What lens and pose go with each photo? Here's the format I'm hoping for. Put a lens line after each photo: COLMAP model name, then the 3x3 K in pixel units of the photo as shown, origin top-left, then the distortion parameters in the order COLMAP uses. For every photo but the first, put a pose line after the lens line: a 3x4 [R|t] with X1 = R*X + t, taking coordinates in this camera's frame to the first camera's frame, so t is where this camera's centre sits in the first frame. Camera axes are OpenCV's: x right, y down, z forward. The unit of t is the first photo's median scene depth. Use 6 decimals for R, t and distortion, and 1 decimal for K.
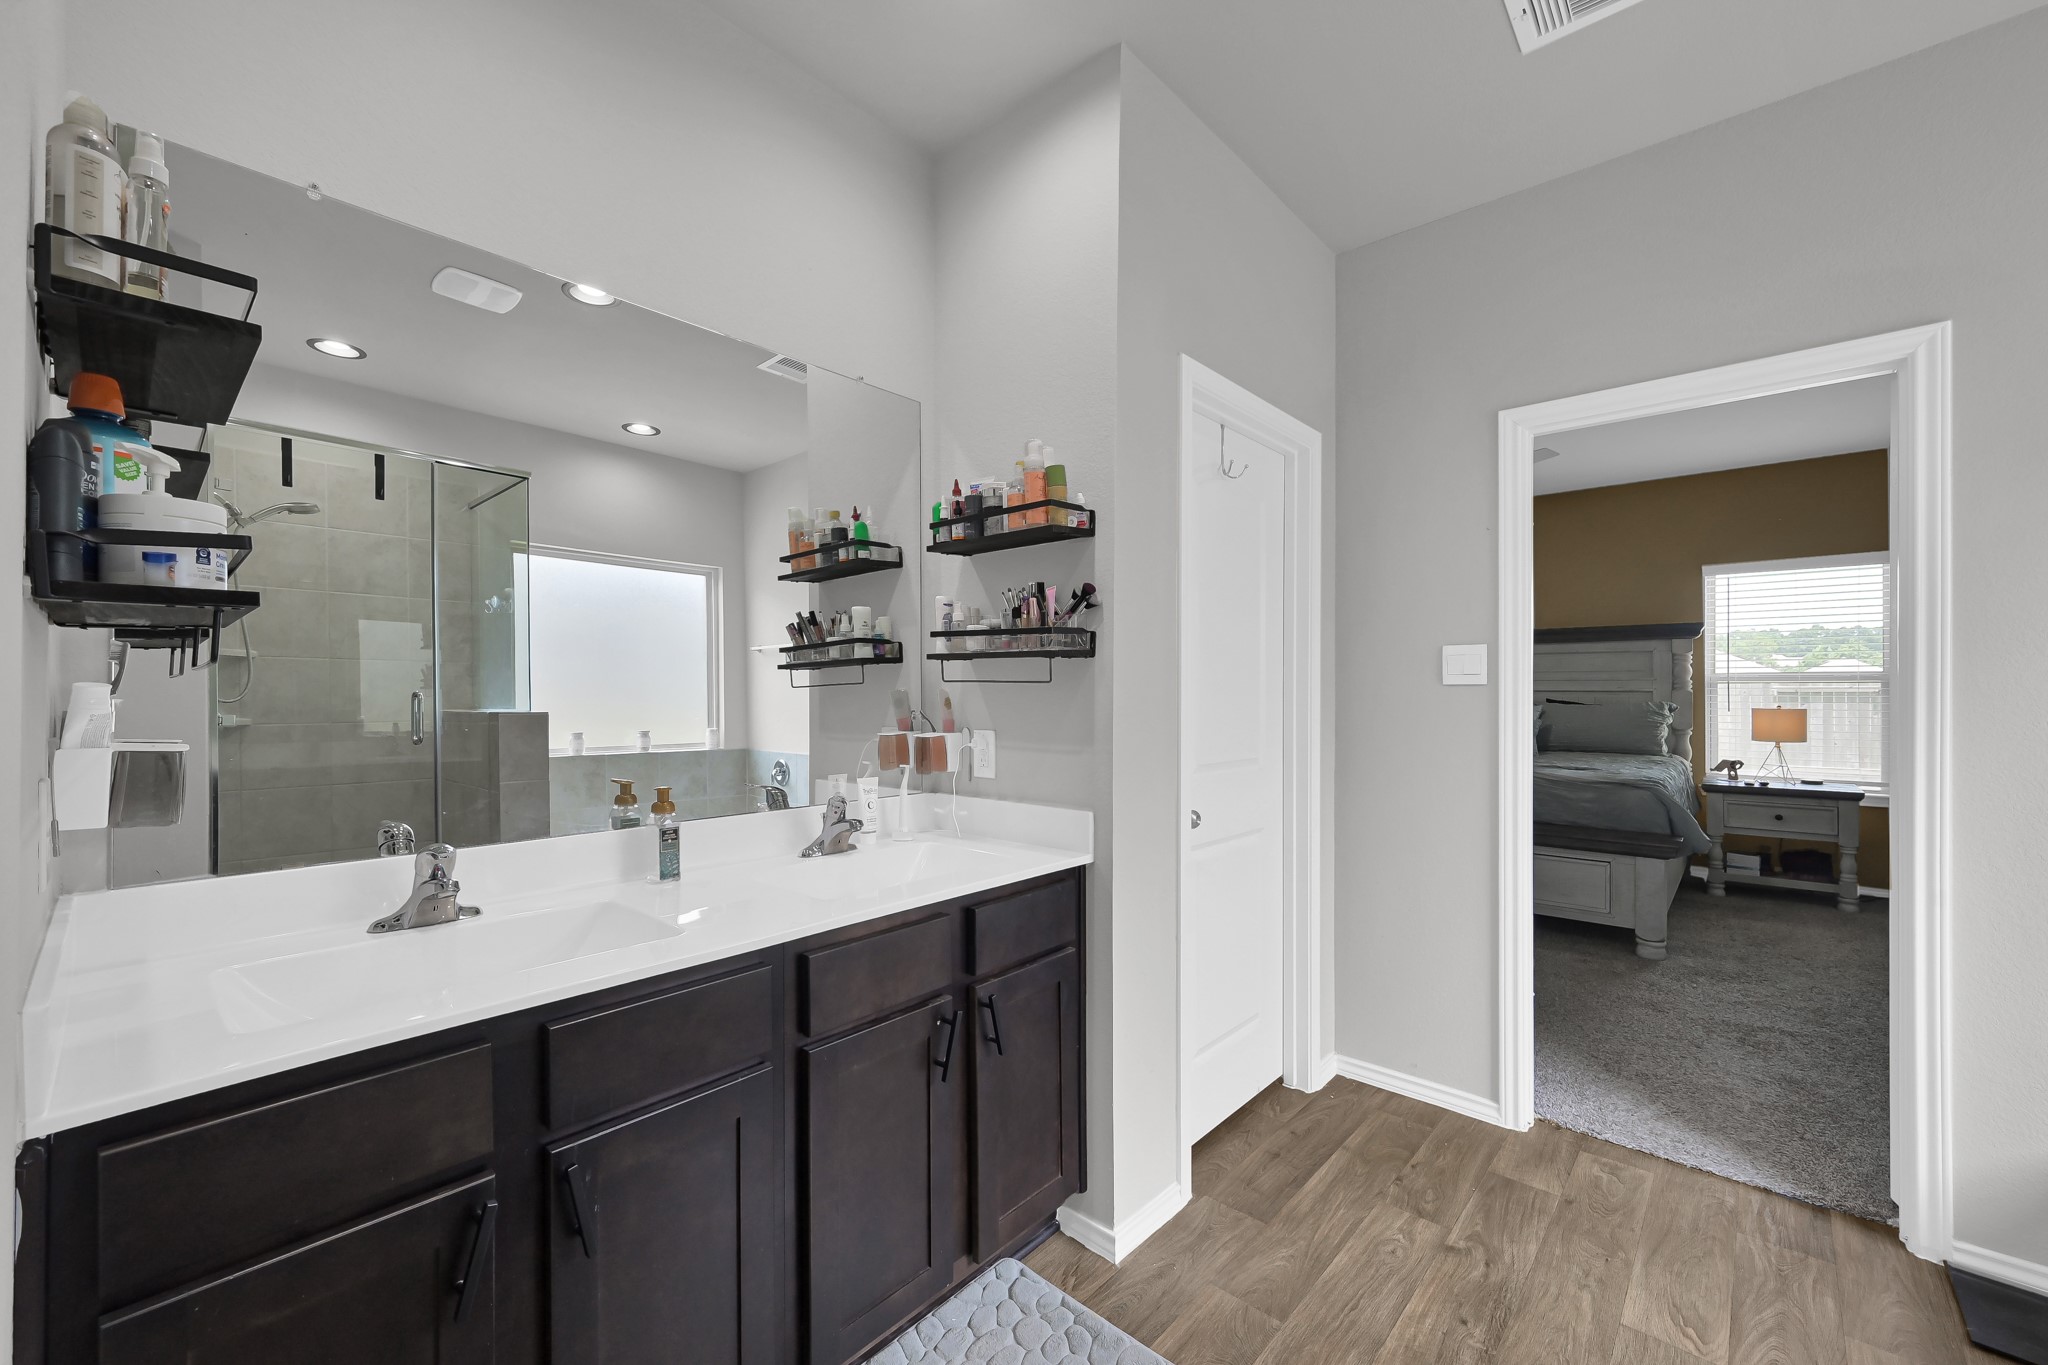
lens RADIAL K [[810.1, 0, 1018.5], [0, 810.1, 678.1], [0, 0, 1]] dist [-0.000259, 0.000187]
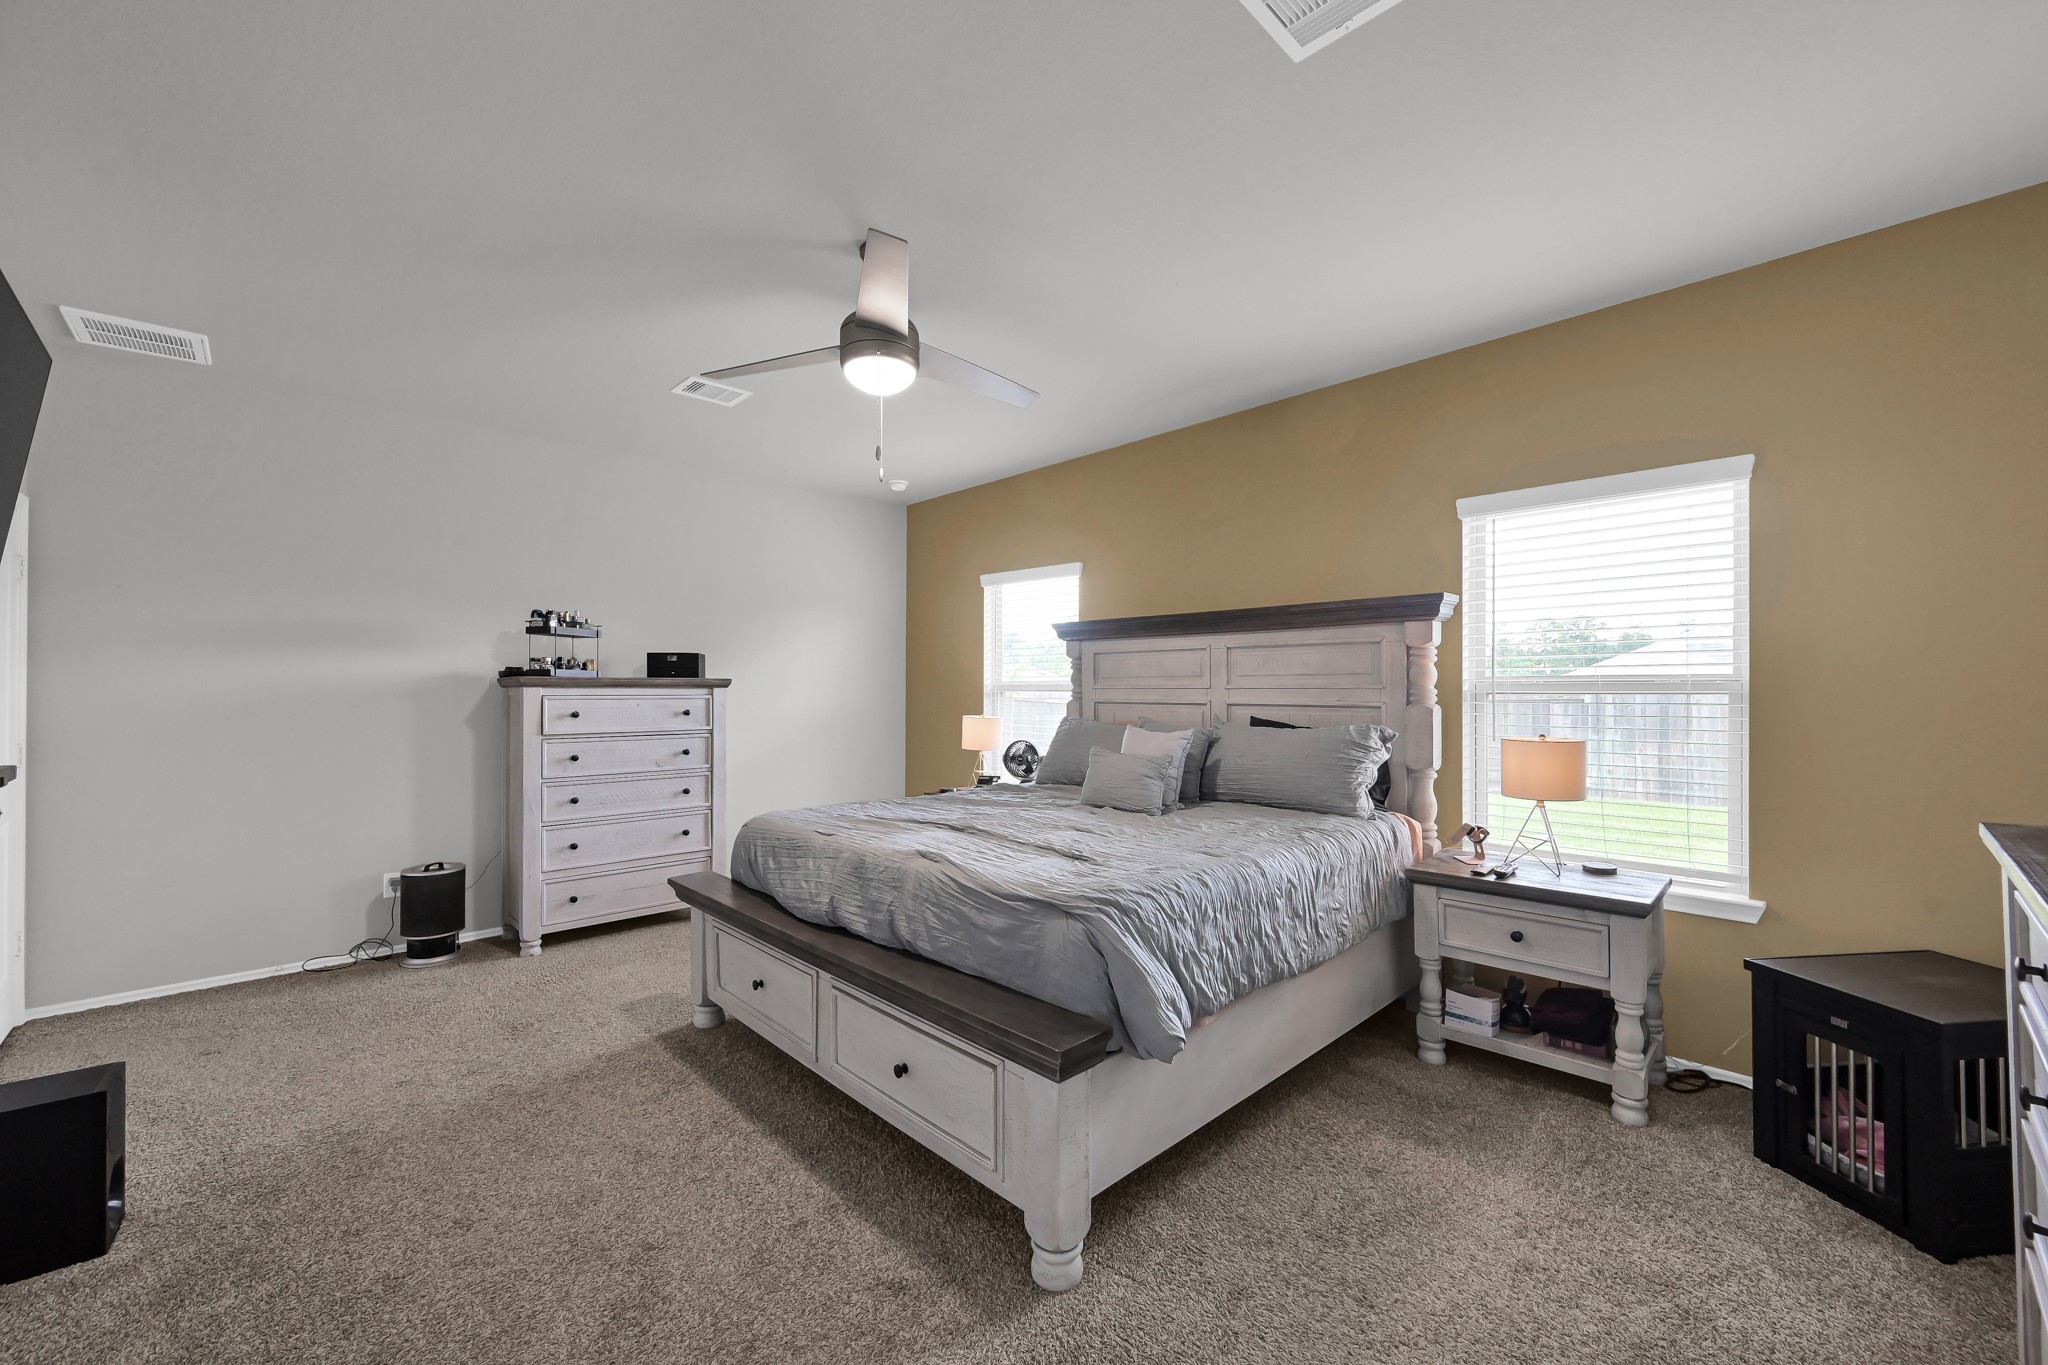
lens RADIAL K [[810.1, 0, 1024.0], [0, 810.1, 690.2], [0, 0, 1]] dist [-0.000259, 0.000187]
pose [[0.997770, 0.001255, -0.066730, 0.617125], [-0.000479, 0.999932, 0.011641, -0.003763], [0.066740, -0.011583, 0.997703, 0.410424]]
